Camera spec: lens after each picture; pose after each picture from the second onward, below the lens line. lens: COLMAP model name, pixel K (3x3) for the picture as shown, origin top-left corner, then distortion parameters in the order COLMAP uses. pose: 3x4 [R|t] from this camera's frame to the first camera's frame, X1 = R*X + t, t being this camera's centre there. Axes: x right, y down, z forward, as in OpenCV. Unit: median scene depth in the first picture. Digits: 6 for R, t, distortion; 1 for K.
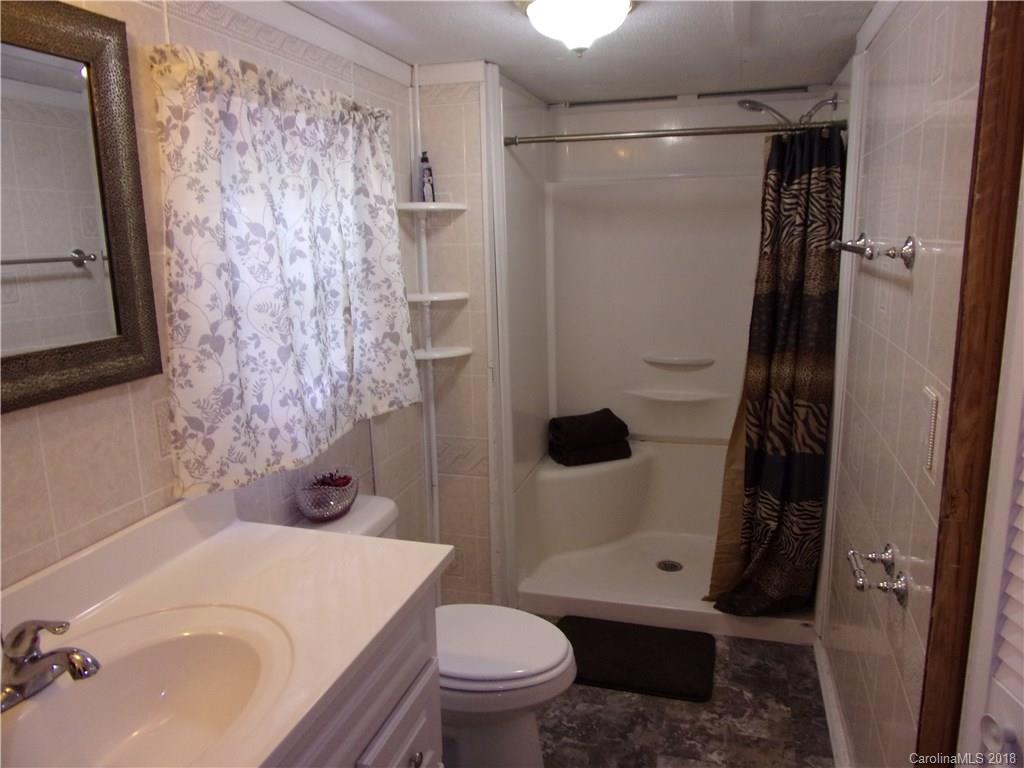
lens RADIAL K [[728.0, 0, 507.7], [0, 728.0, 385.9], [0, 0, 1]] dist [-0.072886, 0.021217]
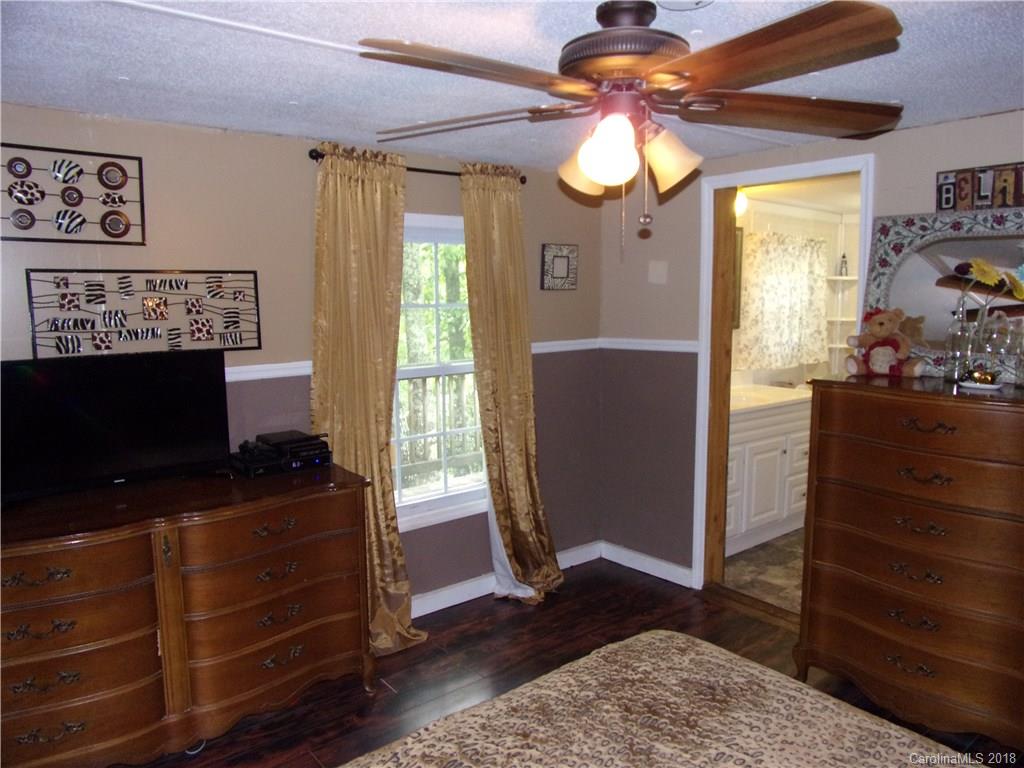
lens RADIAL K [[728.0, 0, 510.7], [0, 728.0, 387.1], [0, 0, 1]] dist [-0.072886, 0.021217]
pose [[0.824485, 0.089211, -0.558807, 0.420220], [-0.132235, 0.990529, -0.036971, 0.406955], [0.550216, 0.104376, 0.828473, -1.835411]]
